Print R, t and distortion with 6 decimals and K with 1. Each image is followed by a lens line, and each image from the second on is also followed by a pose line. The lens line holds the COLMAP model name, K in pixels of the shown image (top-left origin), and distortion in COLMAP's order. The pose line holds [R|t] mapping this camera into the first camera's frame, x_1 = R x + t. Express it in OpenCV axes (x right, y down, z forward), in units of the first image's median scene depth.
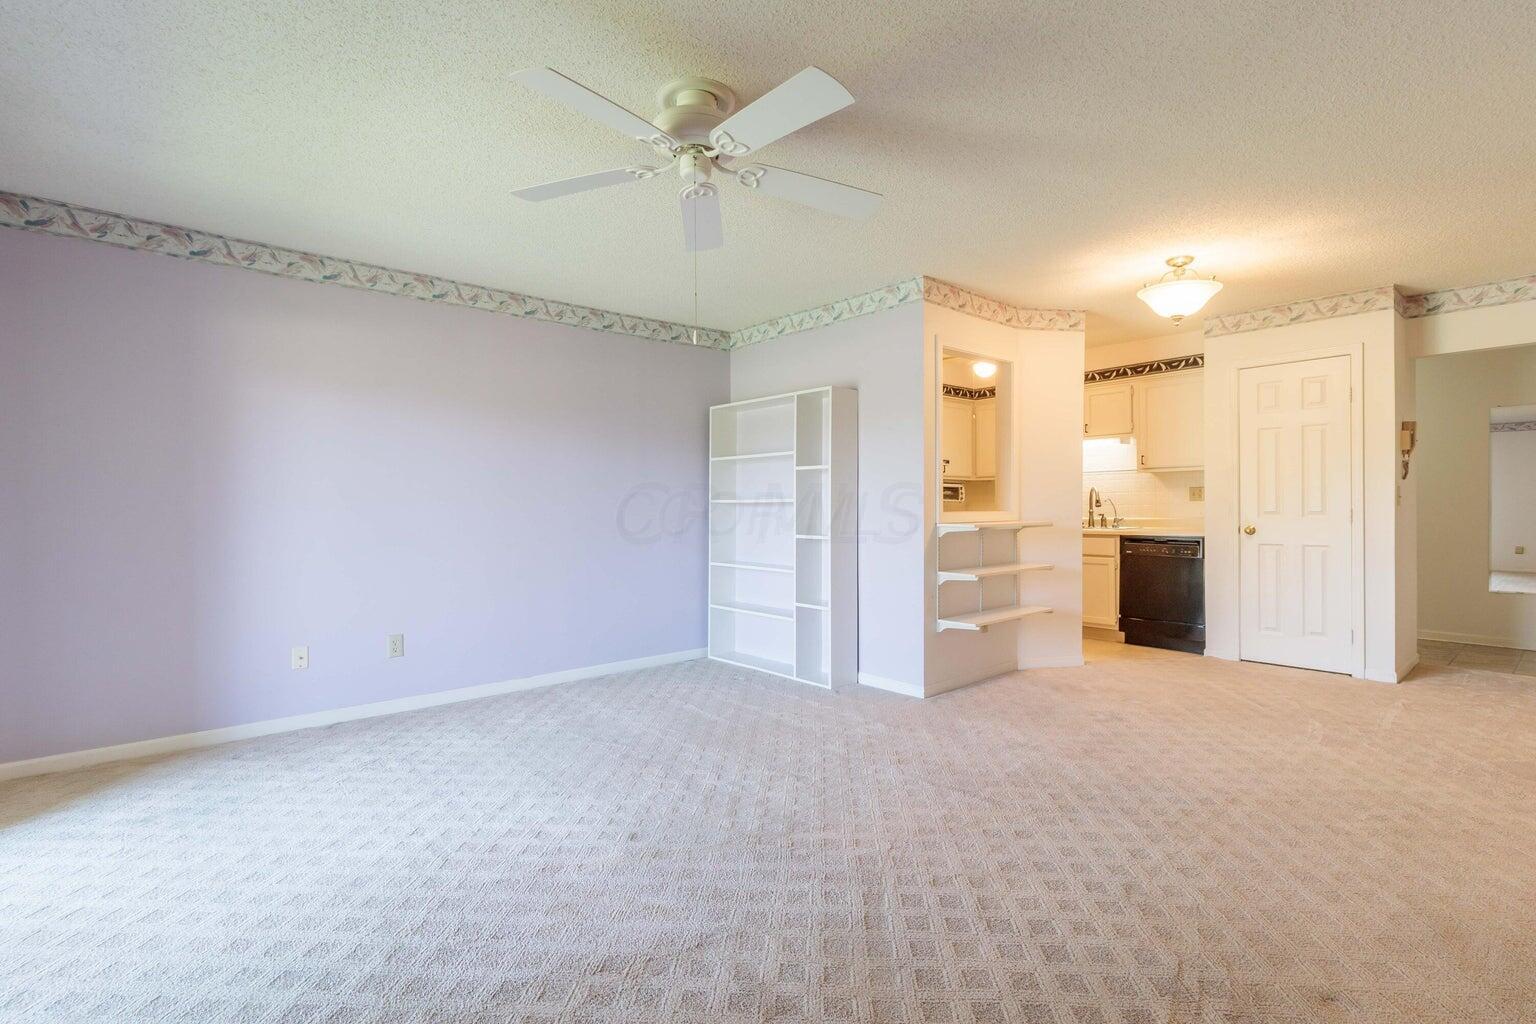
lens RADIAL K [[716.0, 0, 758.7], [0, 716.0, 510.9], [0, 0, 1]] dist [0.005272, 0.000481]
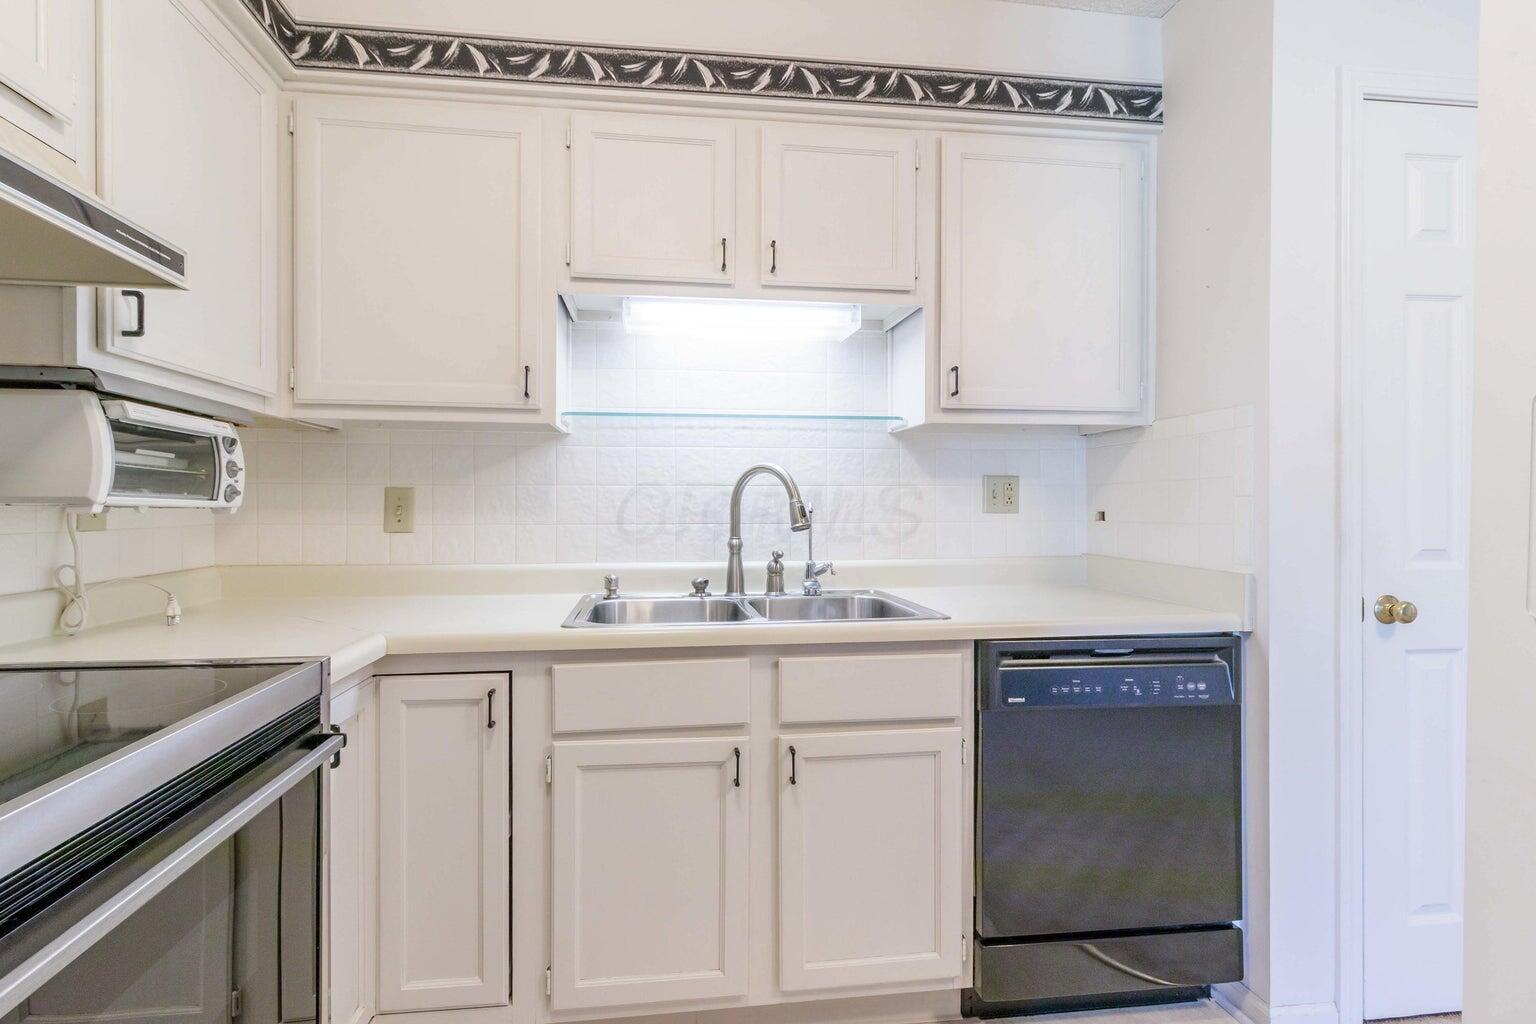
lens RADIAL K [[716.0, 0, 758.7], [0, 716.0, 510.9], [0, 0, 1]] dist [0.005272, 0.000481]
pose [[0.523921, 0.004109, 0.851757, 0.222788], [0.002664, 0.999976, -0.006462, -0.012410], [-0.851763, 0.005654, 0.523897, 0.901464]]
